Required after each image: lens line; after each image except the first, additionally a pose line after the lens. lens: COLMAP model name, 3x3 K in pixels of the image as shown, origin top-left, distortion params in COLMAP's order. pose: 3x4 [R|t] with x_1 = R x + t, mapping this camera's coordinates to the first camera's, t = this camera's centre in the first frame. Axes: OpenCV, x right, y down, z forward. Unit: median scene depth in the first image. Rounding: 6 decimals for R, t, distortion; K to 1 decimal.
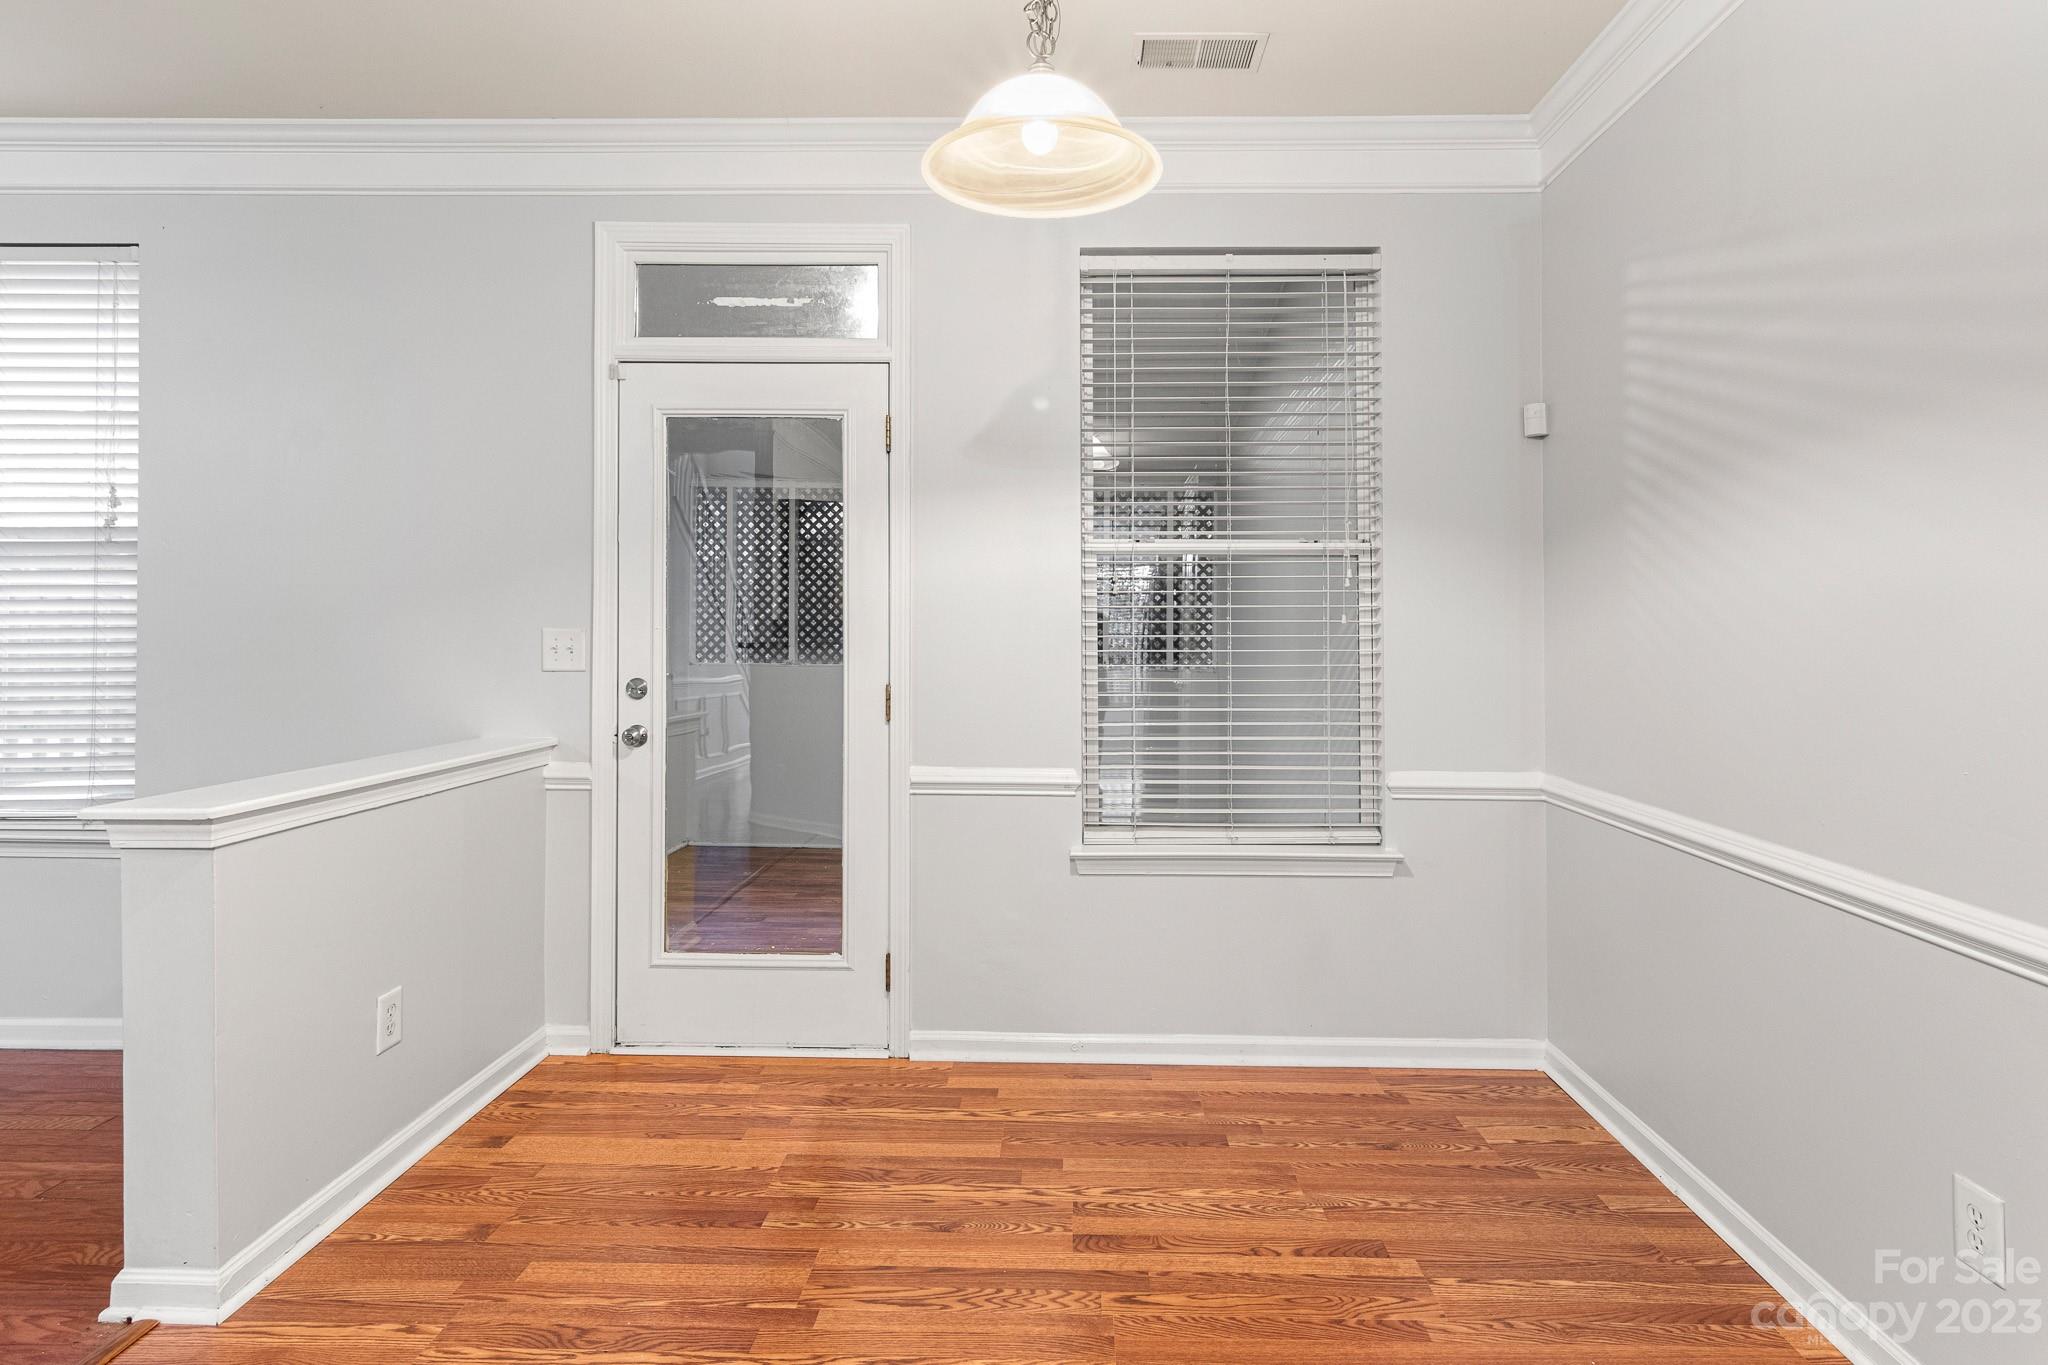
lens RADIAL K [[1064.4, 0, 1064.8], [0, 1064.4, 617.6], [0, 0, 1]] dist [-0.004458, 0.002121]
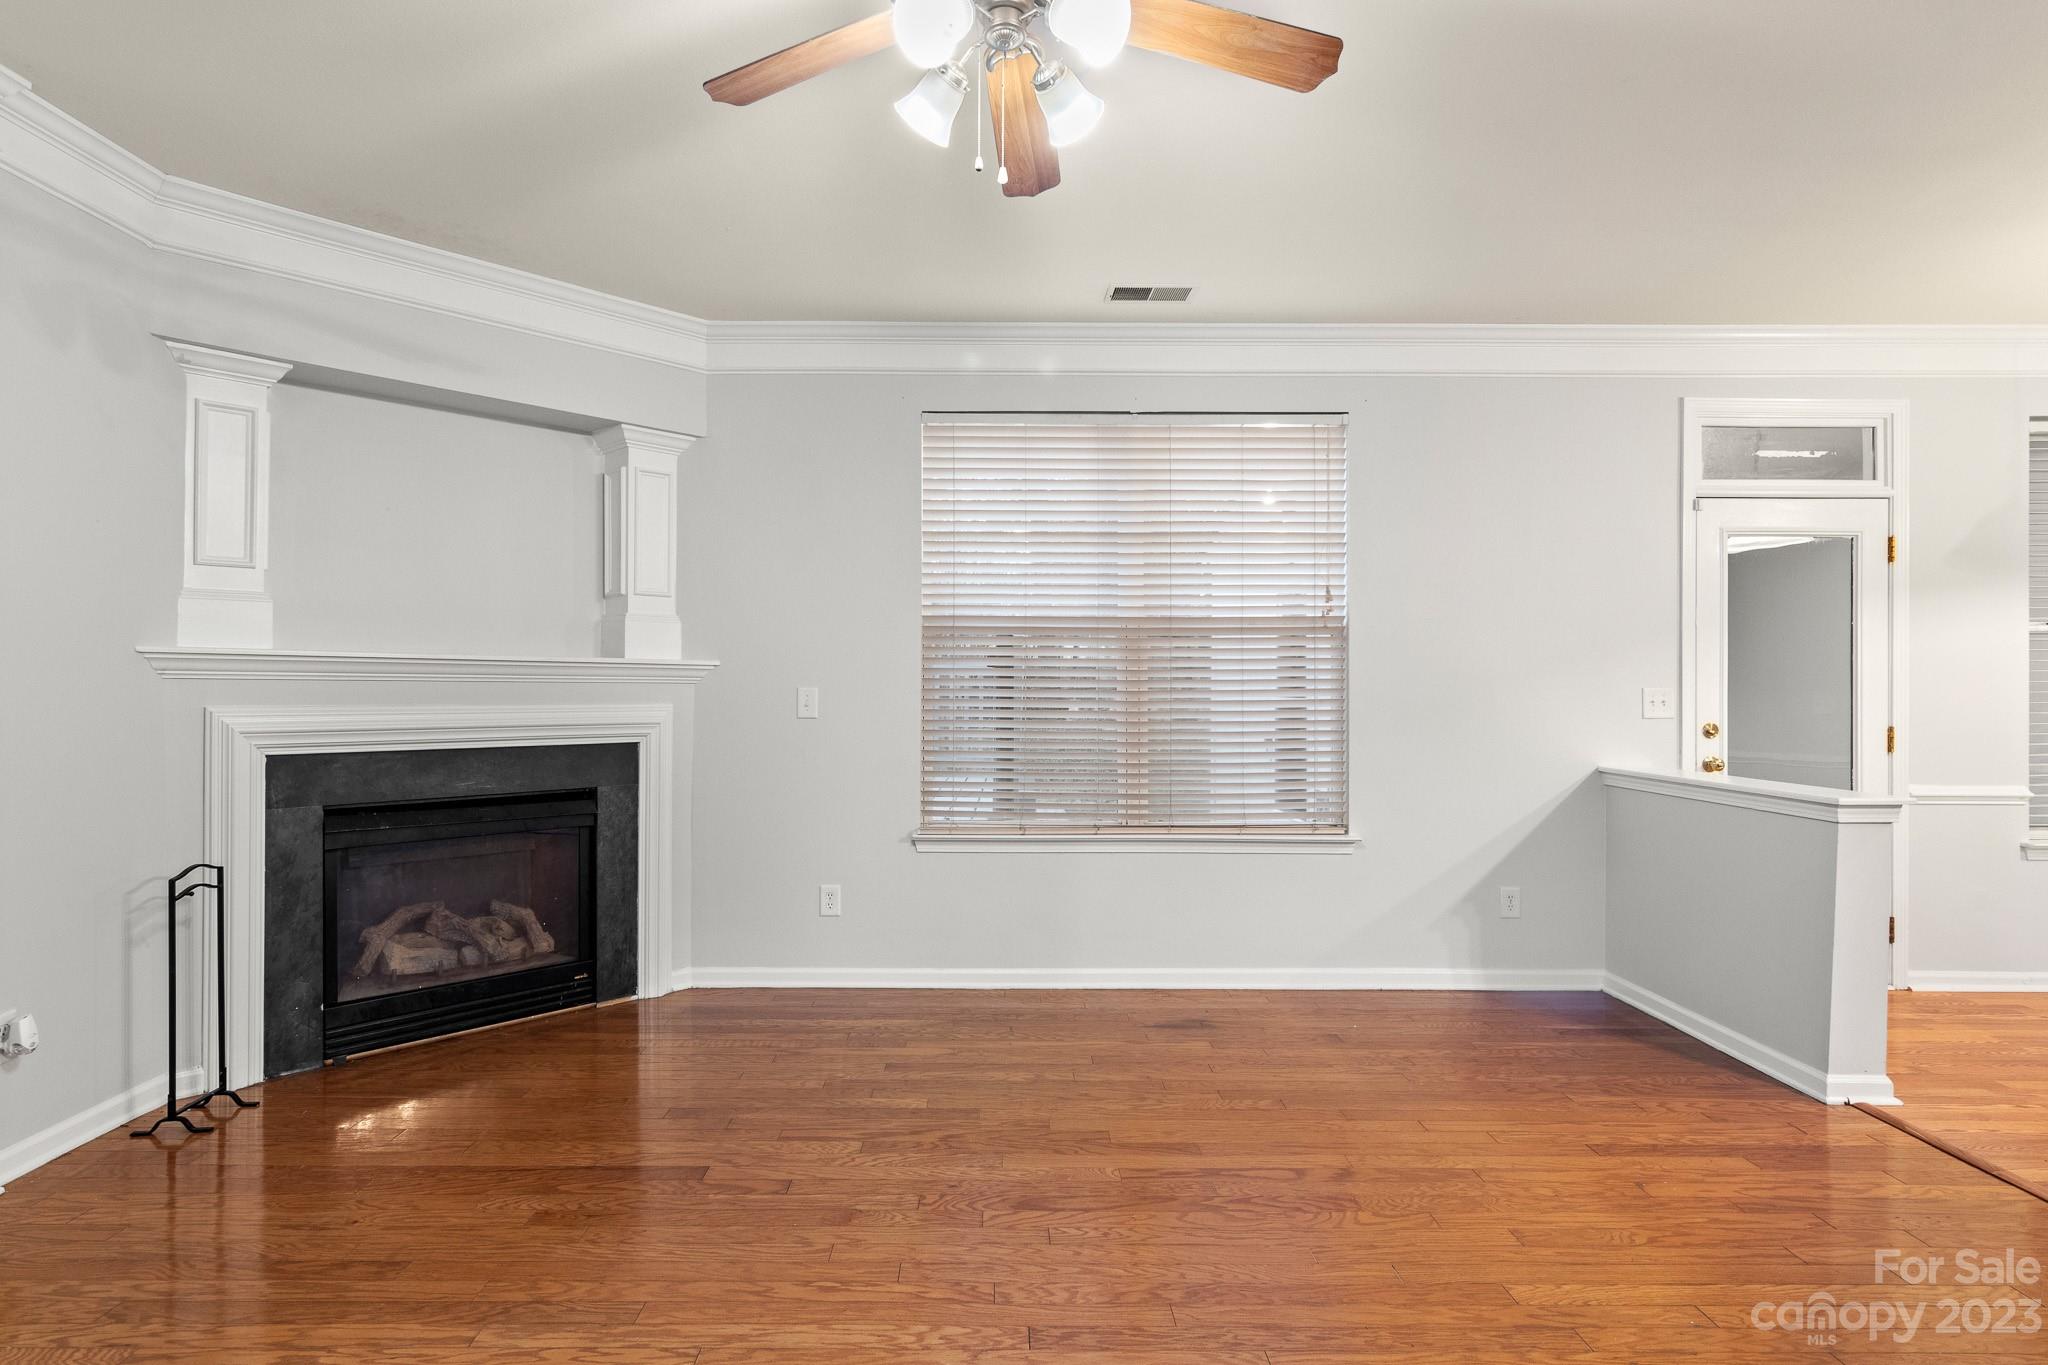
lens RADIAL K [[1064.4, 0, 989.4], [0, 1064.4, 686.0], [0, 0, 1]] dist [-0.004458, 0.002121]
pose [[0.999911, -0.004561, 0.012568, -1.388114], [0.004415, 0.999924, 0.011548, -0.012647], [-0.012619, -0.011492, 0.999854, -0.397609]]
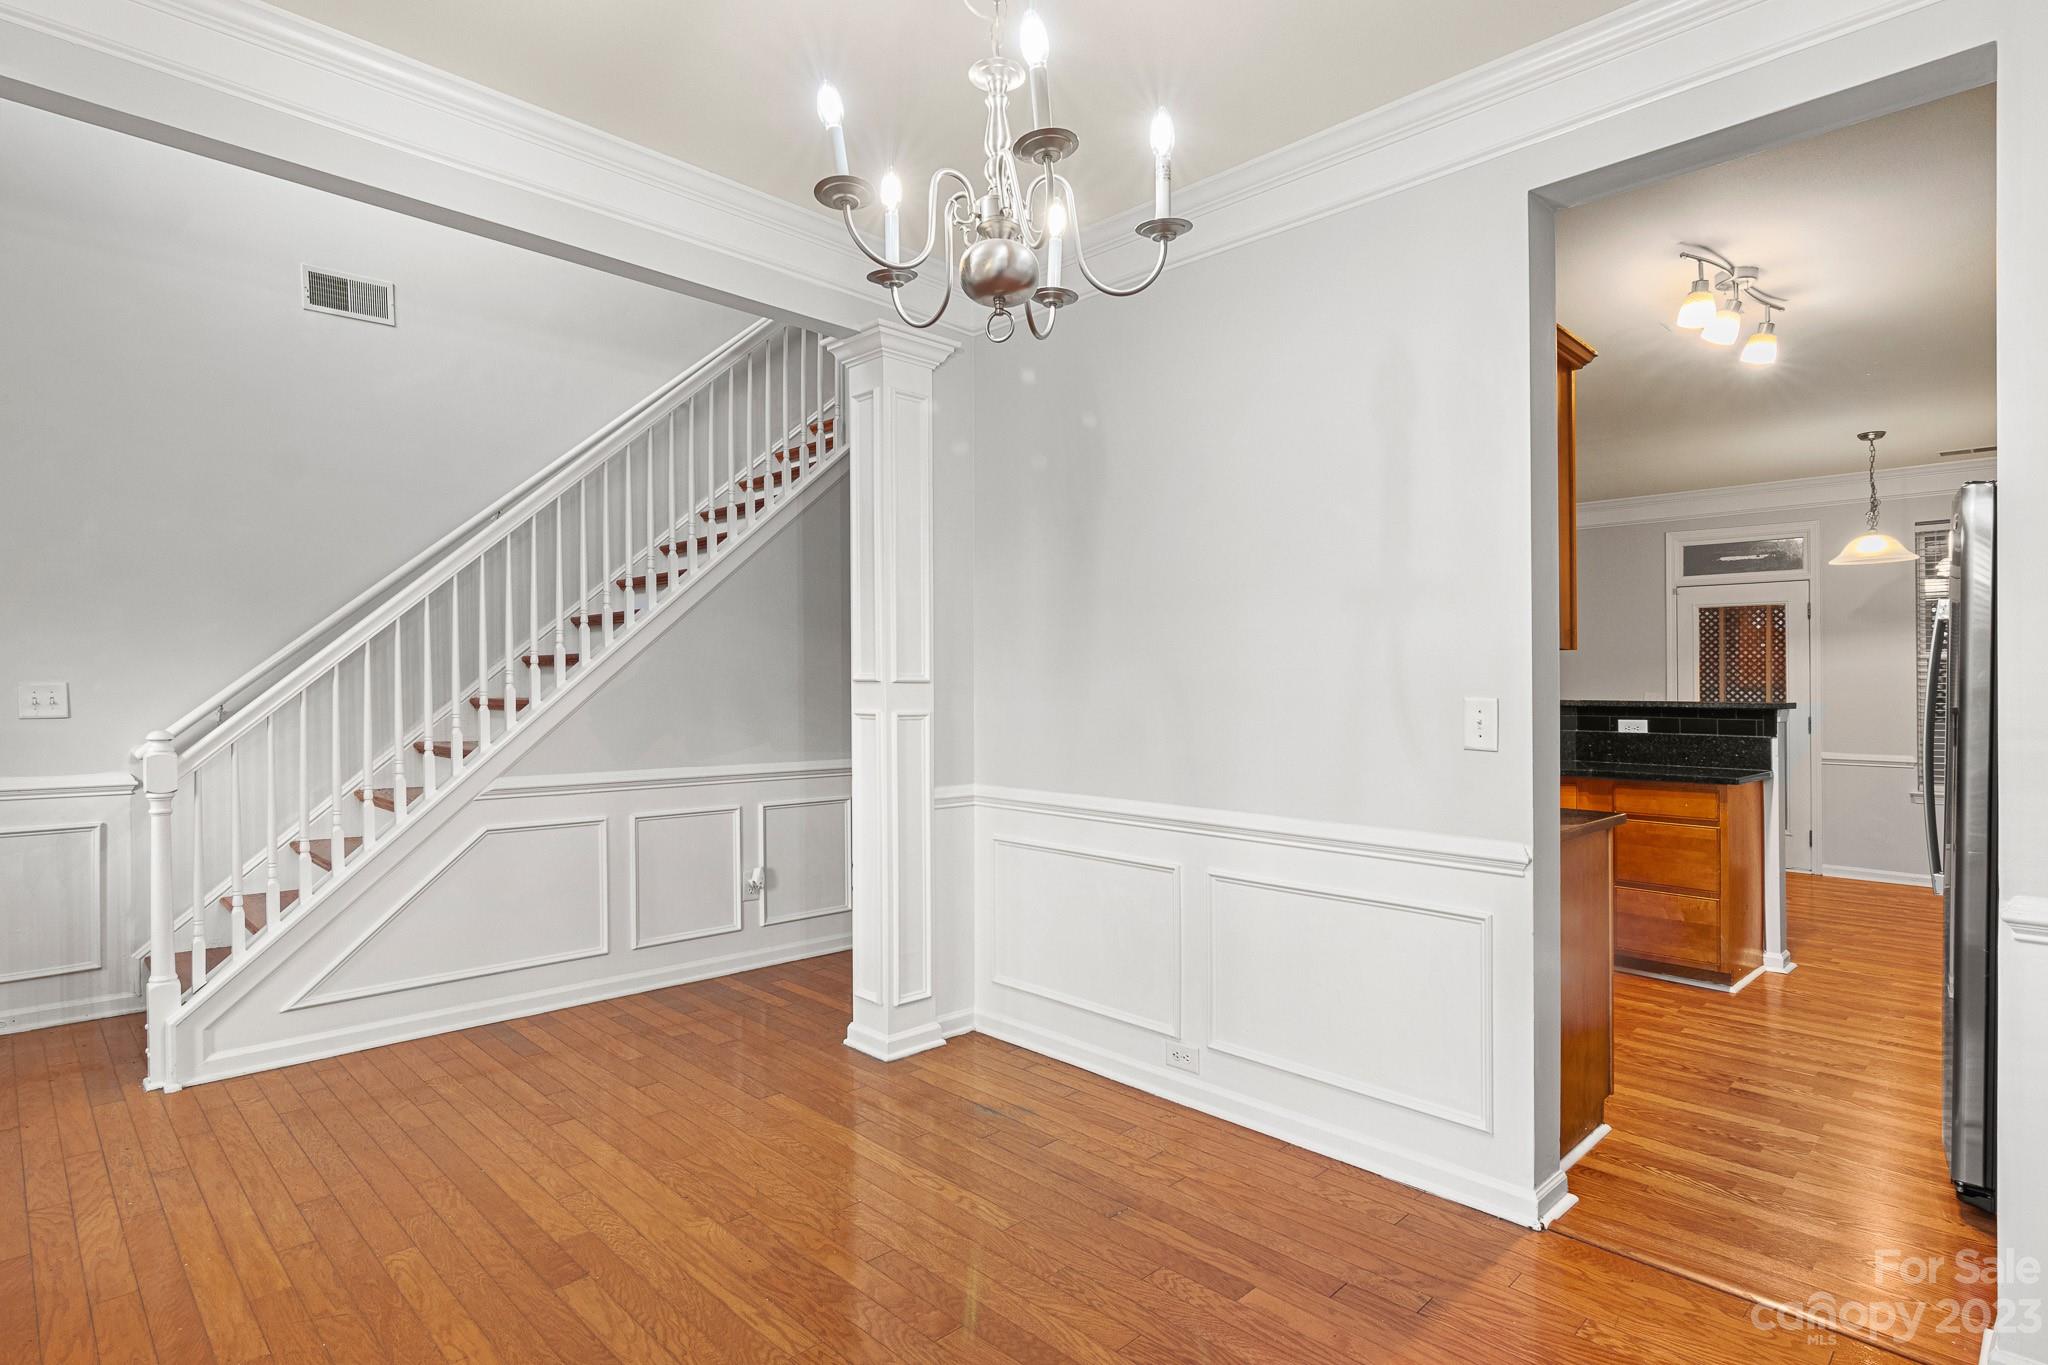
lens RADIAL K [[1064.4, 0, 1028.2], [0, 1064.4, 665.3], [0, 0, 1]] dist [-0.004458, 0.002121]
pose [[0.717560, -0.016151, -0.696309, 0.232334], [0.004433, 0.999817, -0.018622, -0.015767], [0.696482, 0.010276, 0.717500, -1.903456]]
